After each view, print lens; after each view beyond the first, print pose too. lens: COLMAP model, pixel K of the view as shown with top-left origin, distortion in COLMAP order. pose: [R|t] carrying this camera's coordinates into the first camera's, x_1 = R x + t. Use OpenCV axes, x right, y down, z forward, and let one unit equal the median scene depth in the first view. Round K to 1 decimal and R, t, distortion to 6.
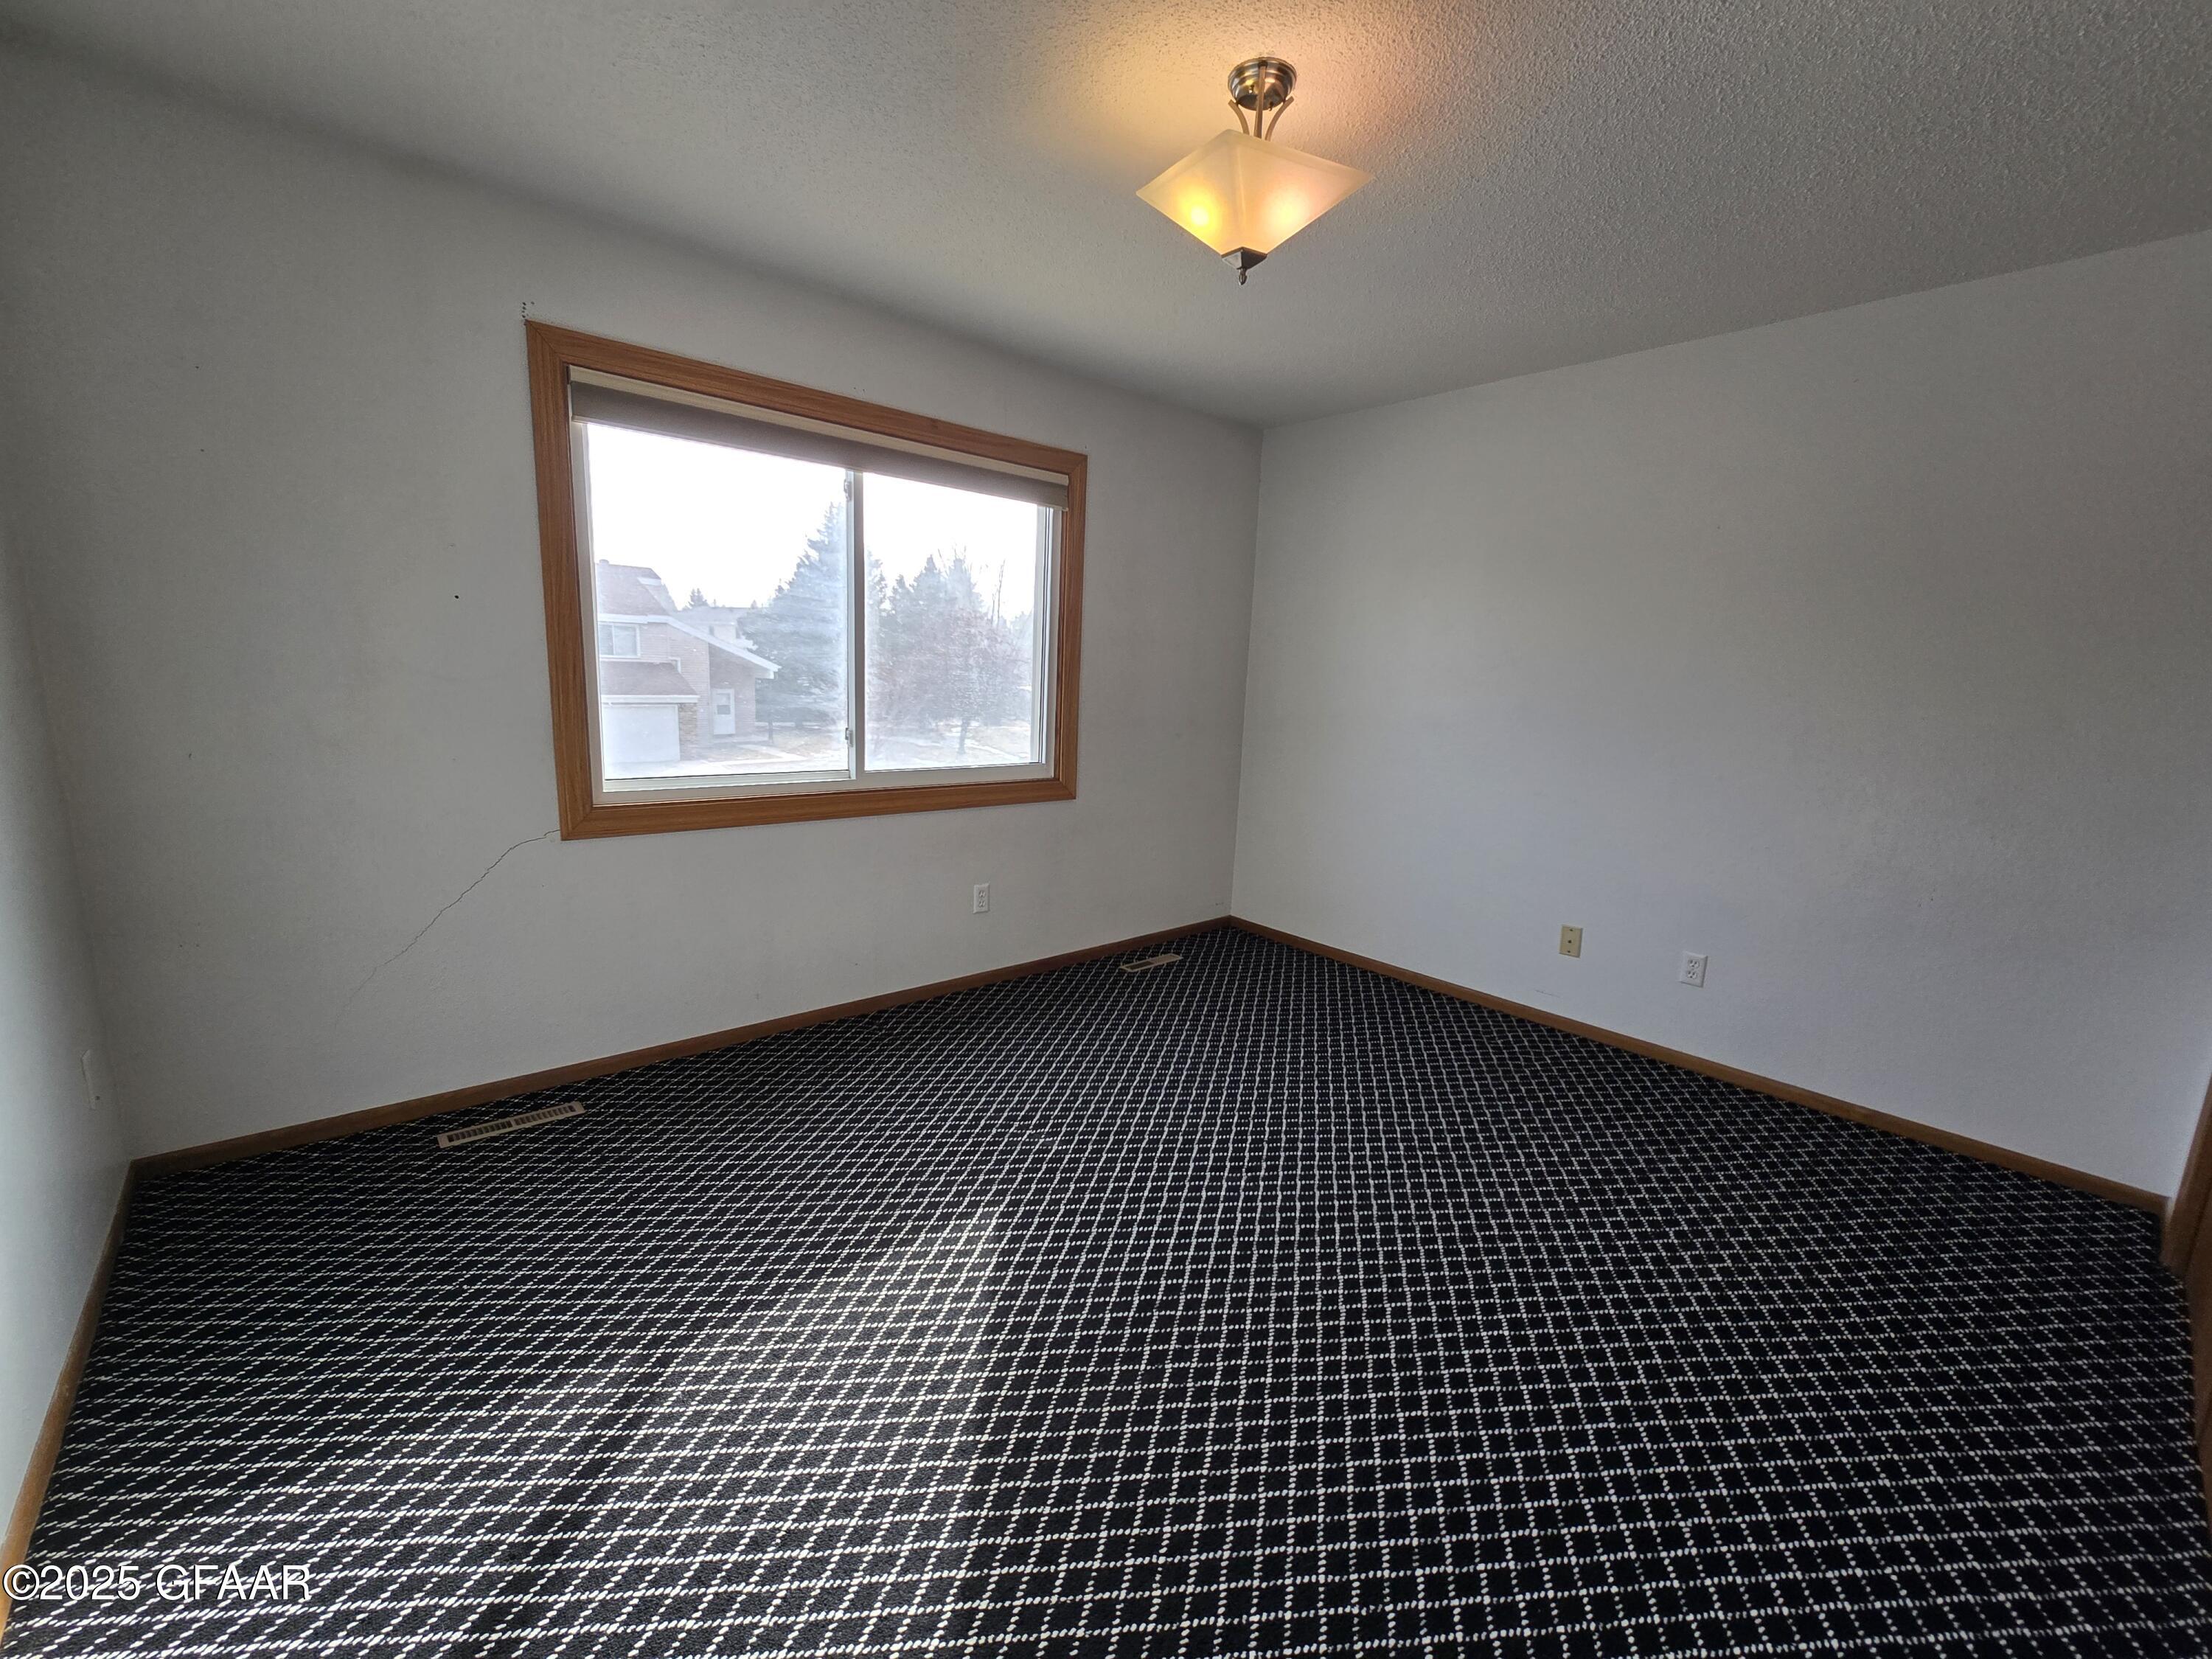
lens RADIAL K [[899.6, 0, 1099.9], [0, 899.6, 829.3], [0, 0, 1]] dist [-0.000143, 0.000317]
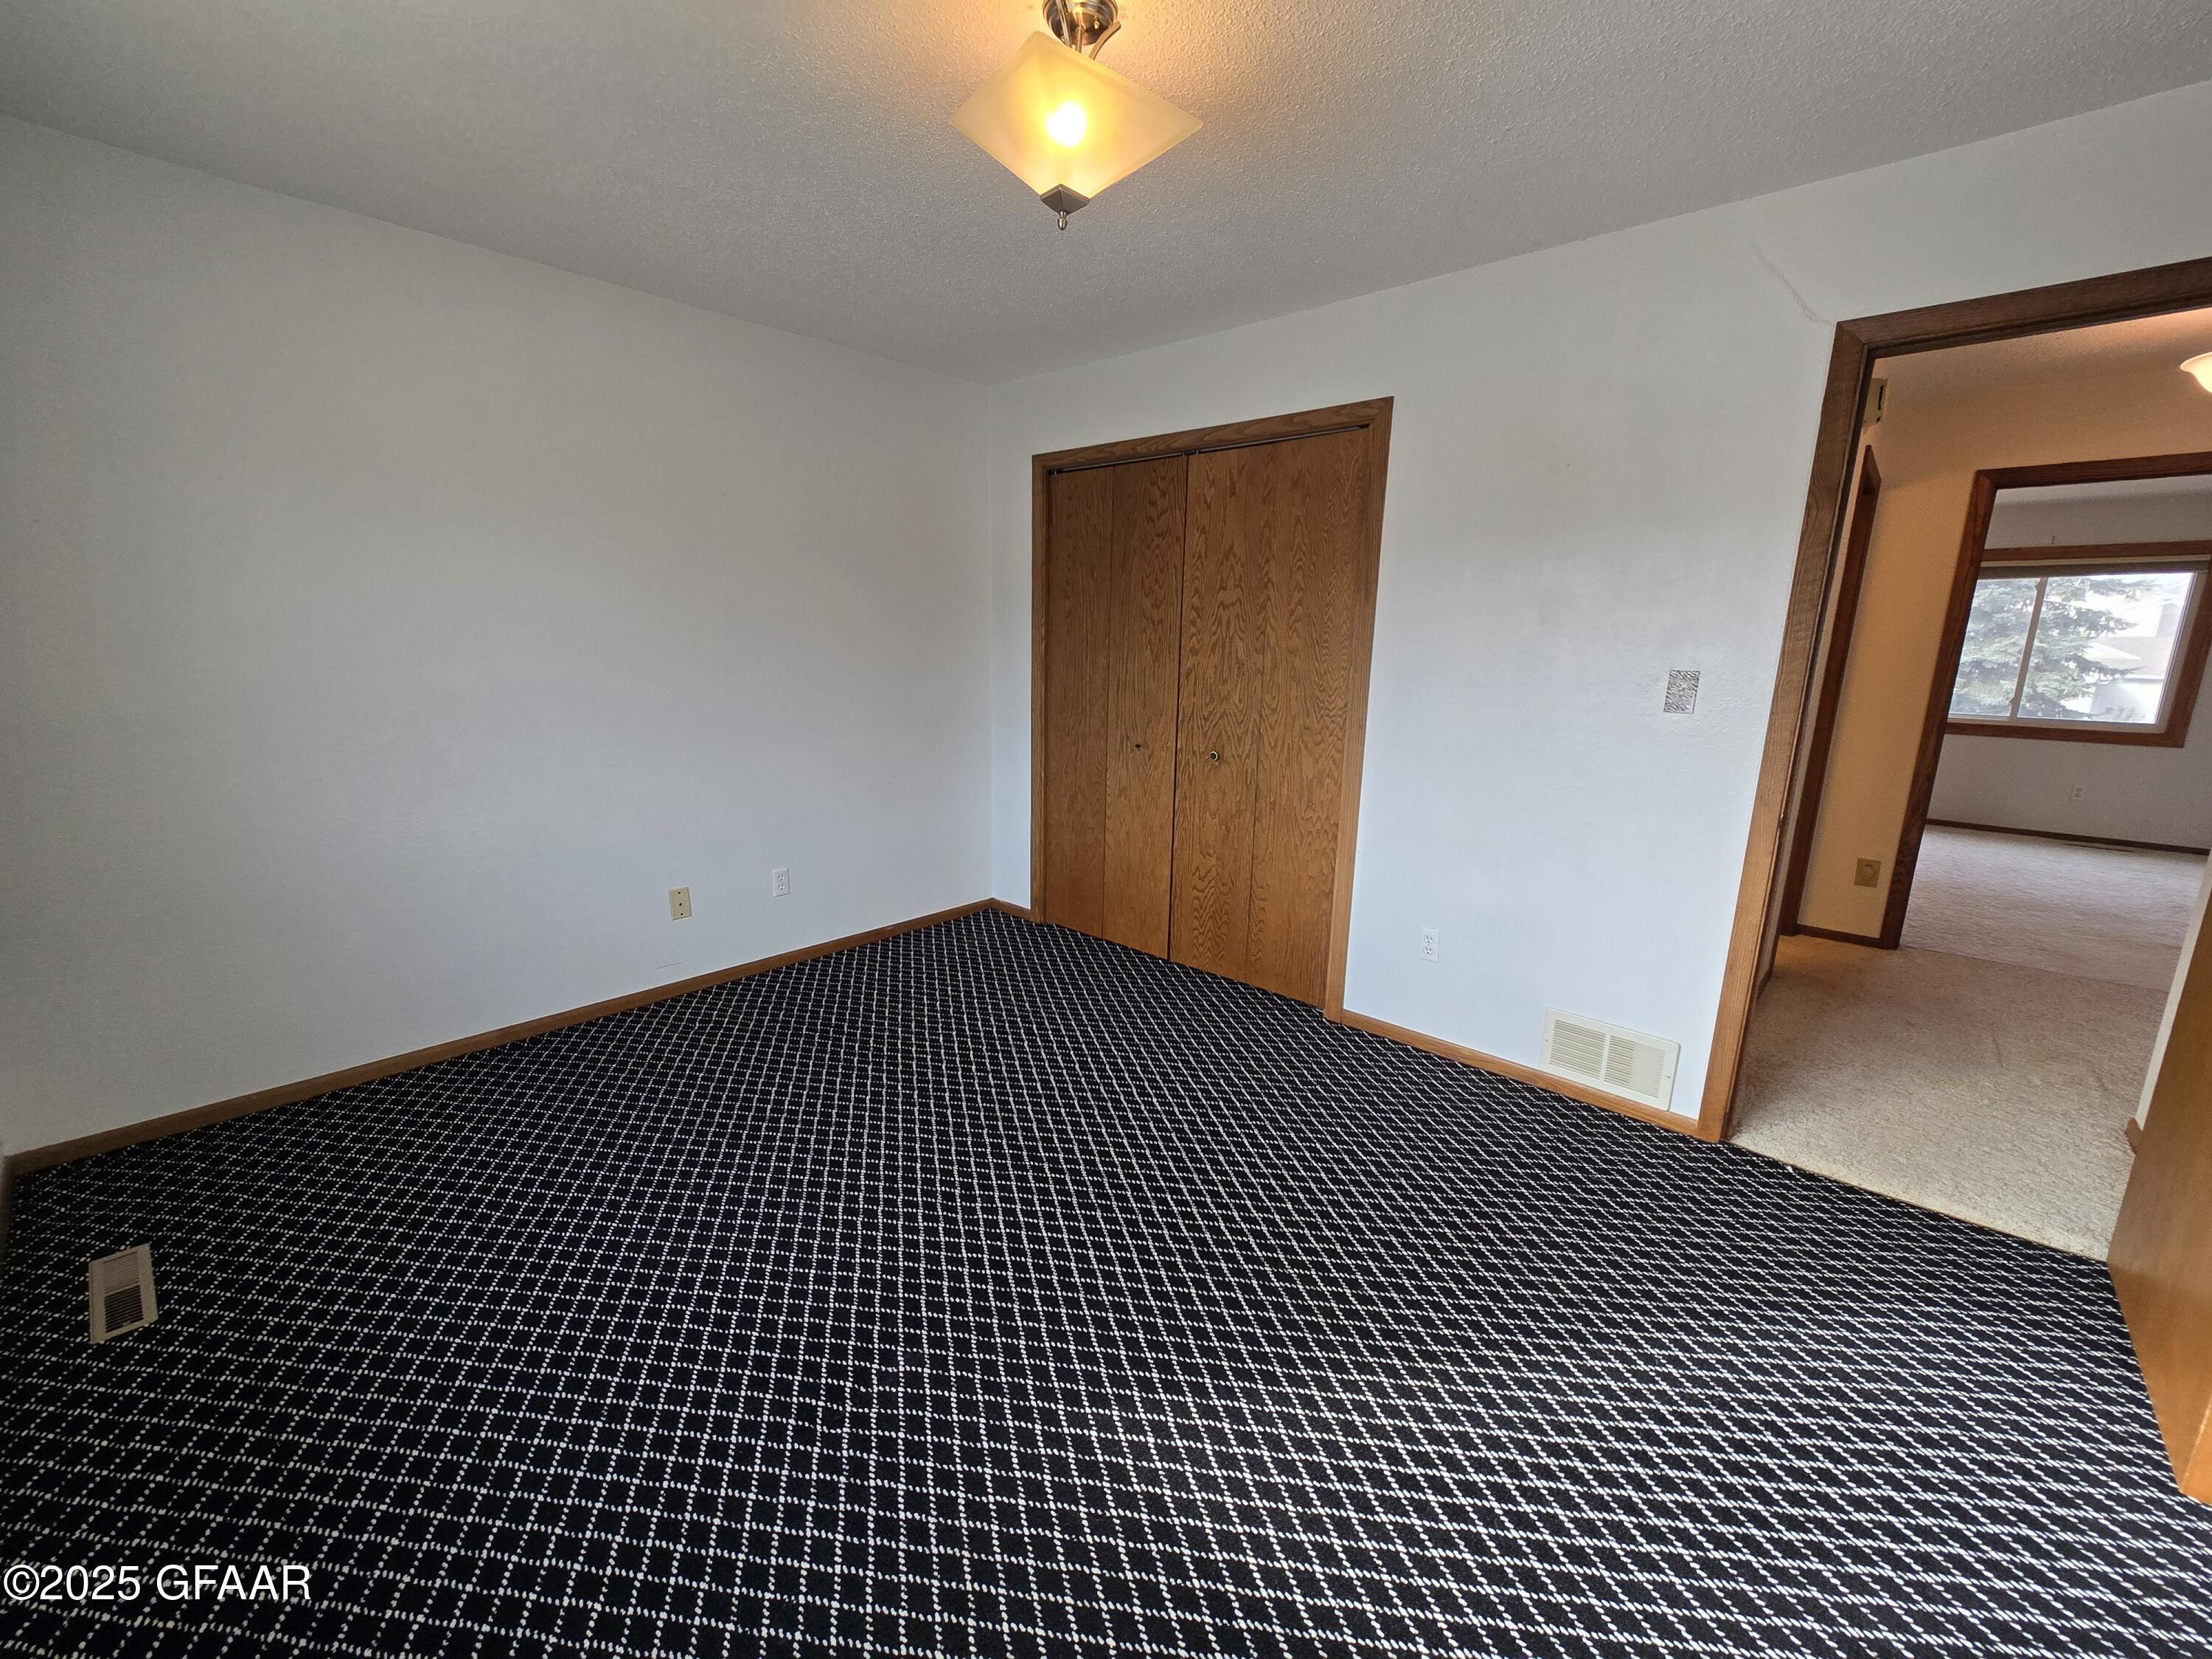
lens RADIAL K [[899.6, 0, 1099.9], [0, 899.6, 829.3], [0, 0, 1]] dist [-0.000143, 0.000317]
pose [[-0.118529, -0.240590, 0.963362, -0.710202], [0.150978, 0.954554, 0.256966, -0.215759], [-0.981405, 0.175904, -0.076818, 0.939212]]
